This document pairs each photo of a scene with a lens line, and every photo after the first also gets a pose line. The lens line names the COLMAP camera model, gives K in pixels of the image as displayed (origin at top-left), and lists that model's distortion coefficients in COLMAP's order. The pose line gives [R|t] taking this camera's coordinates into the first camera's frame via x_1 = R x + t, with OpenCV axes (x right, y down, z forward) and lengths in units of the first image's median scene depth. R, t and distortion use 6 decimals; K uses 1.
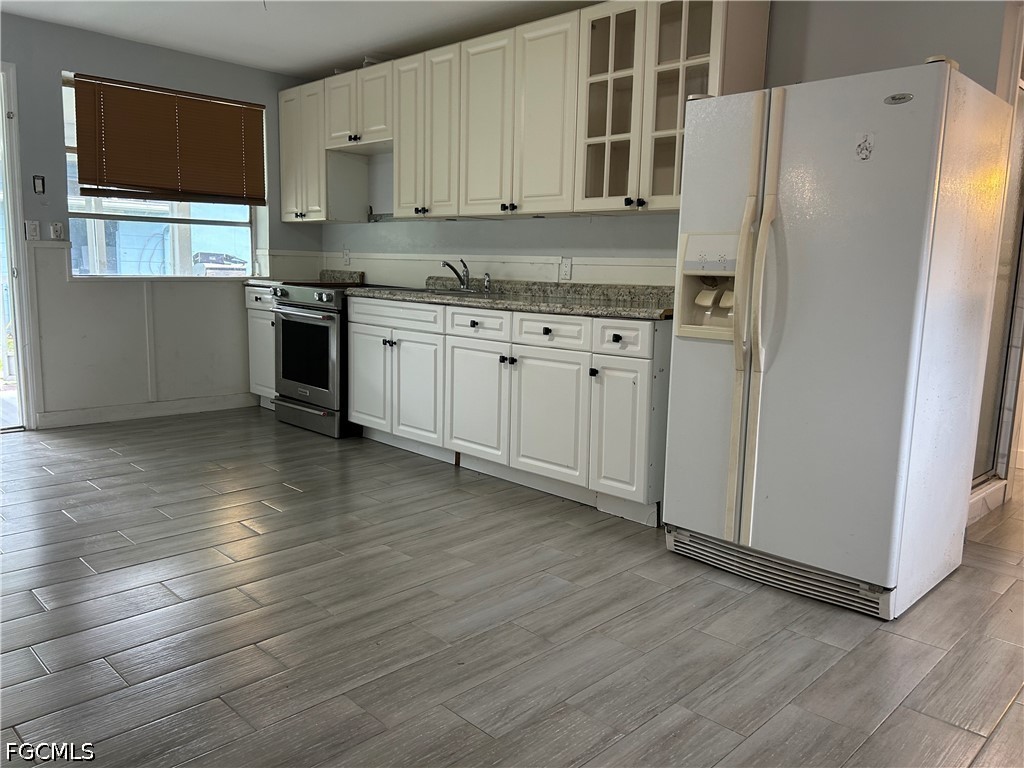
lens RADIAL K [[775.0, 0, 511.7], [0, 775.0, 381.4], [0, 0, 1]] dist [0.025029, -0.029918]
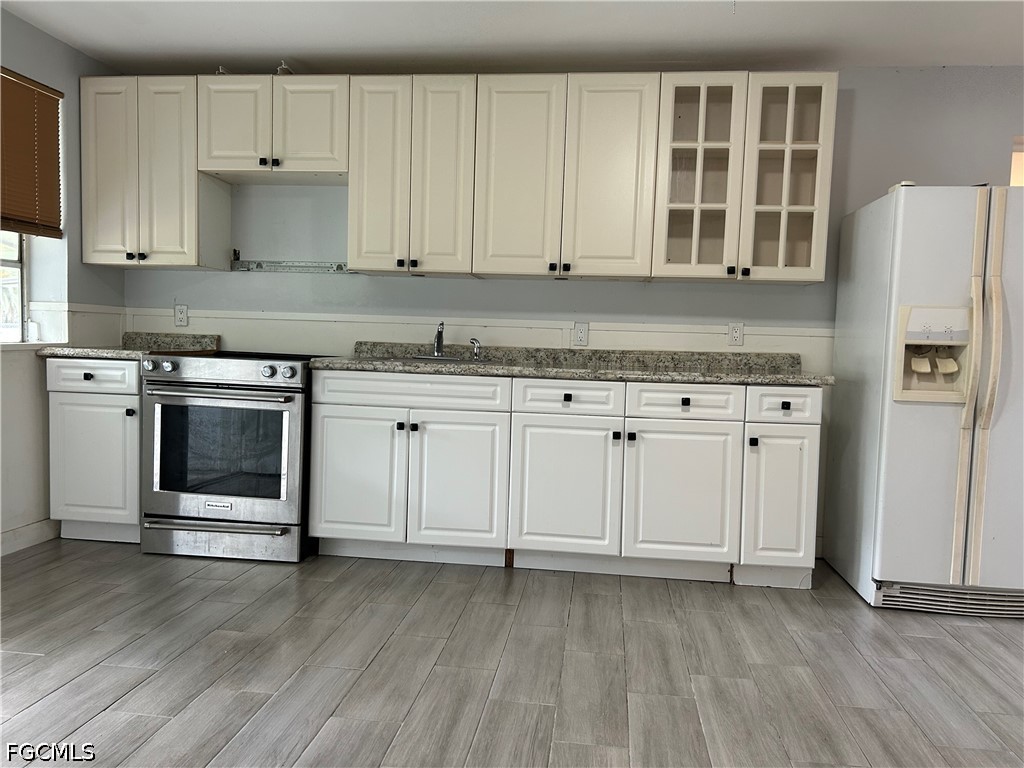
lens RADIAL K [[775.0, 0, 510.9], [0, 775.0, 383.1], [0, 0, 1]] dist [0.025029, -0.029918]
pose [[0.789148, -0.035851, 0.613156, -0.634213], [0.080702, 0.995692, -0.045647, -0.056496], [-0.608879, 0.085505, 0.788642, 0.353502]]
